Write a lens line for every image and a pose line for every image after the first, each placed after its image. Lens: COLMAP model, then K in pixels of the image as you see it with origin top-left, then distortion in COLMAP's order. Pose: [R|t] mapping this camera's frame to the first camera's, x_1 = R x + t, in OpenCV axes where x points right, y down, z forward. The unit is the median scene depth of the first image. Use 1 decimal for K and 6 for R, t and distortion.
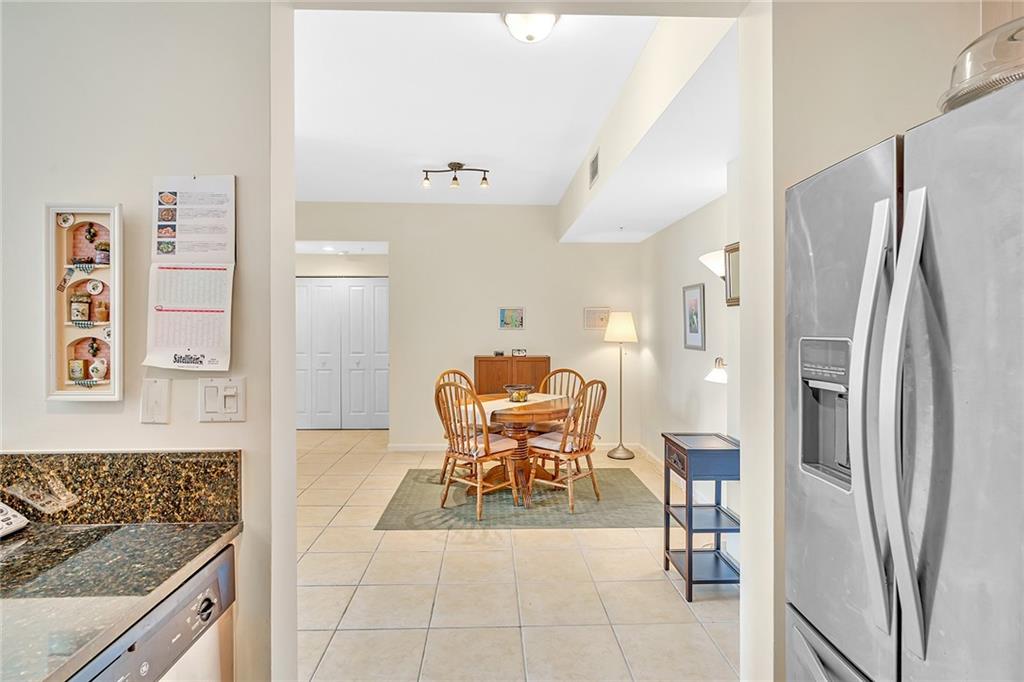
lens RADIAL K [[540.8, 0, 510.8], [0, 540.8, 325.2], [0, 0, 1]] dist [0.001317, 0.001870]
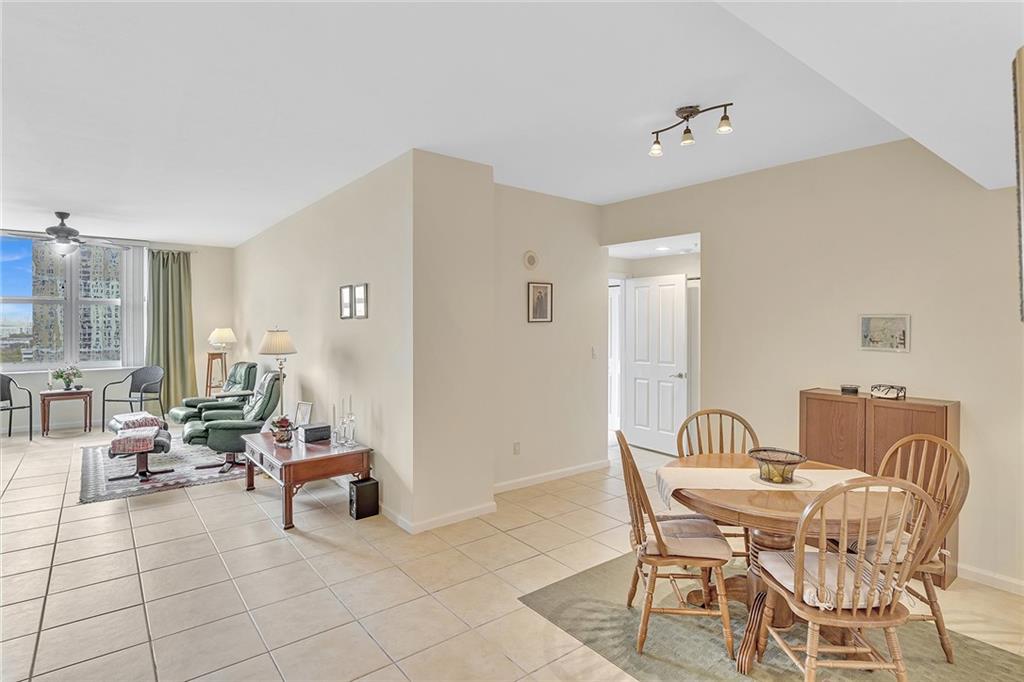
lens RADIAL K [[526.9, 0, 502.1], [0, 526.9, 325.9], [0, 0, 1]] dist [-0.000072, 0.001203]
pose [[0.587190, 0.007085, -0.809418, 0.348146], [-0.006833, 0.999969, 0.003796, -0.030058], [0.809420, 0.003302, 0.587221, 0.489380]]
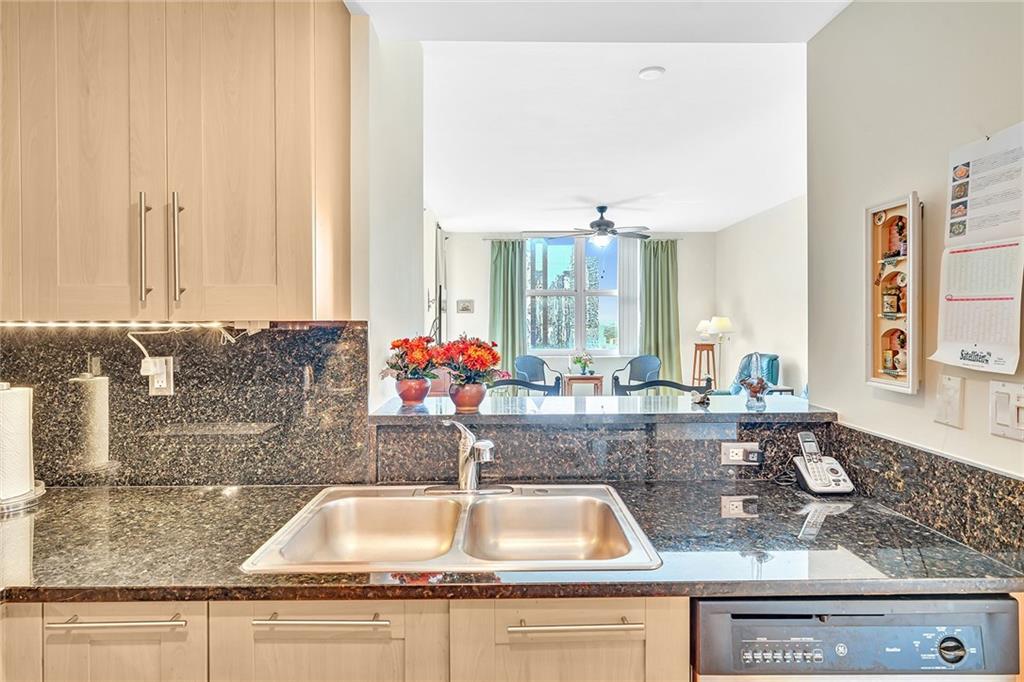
lens RADIAL K [[562.0, 0, 509.9], [0, 562.0, 326.2], [0, 0, 1]] dist [-0.013190, 0.008275]
pose [[-0.013201, 0.012677, -0.999833, 0.098512], [-0.001797, 0.999918, 0.012702, 0.001901], [0.999911, 0.001964, -0.013177, 0.097625]]
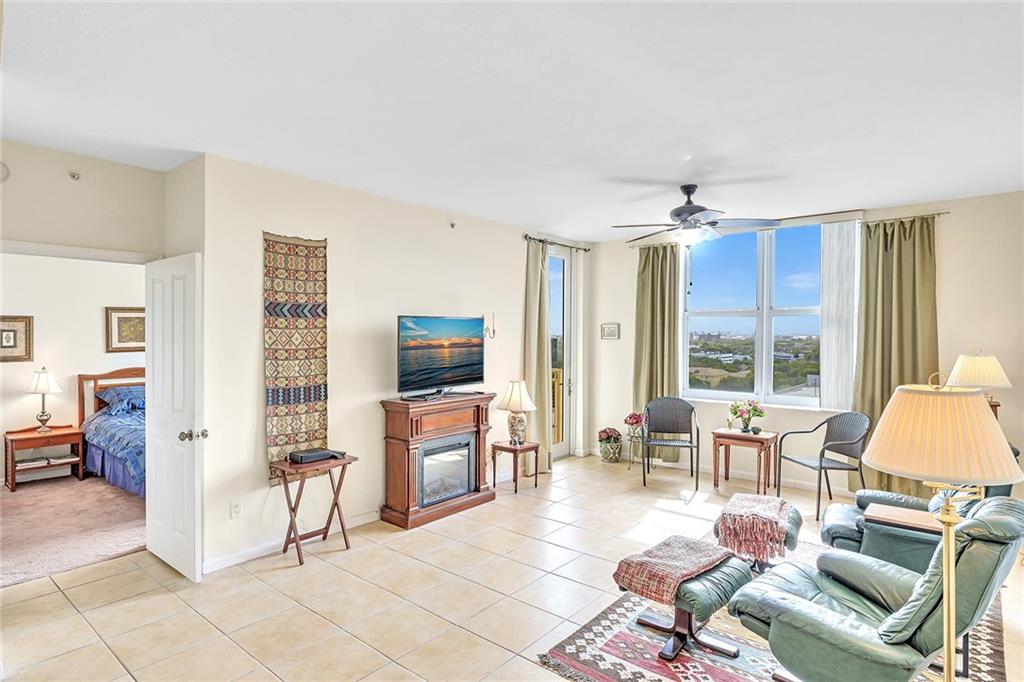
lens RADIAL K [[562.0, 0, 513.8], [0, 562.0, 347.1], [0, 0, 1]] dist [-0.013190, 0.008275]
pose [[-0.662938, 0.021472, -0.748366, -0.541311], [-0.003830, 0.999478, 0.032070, -0.051983], [0.748664, 0.024127, -0.662510, 0.845992]]
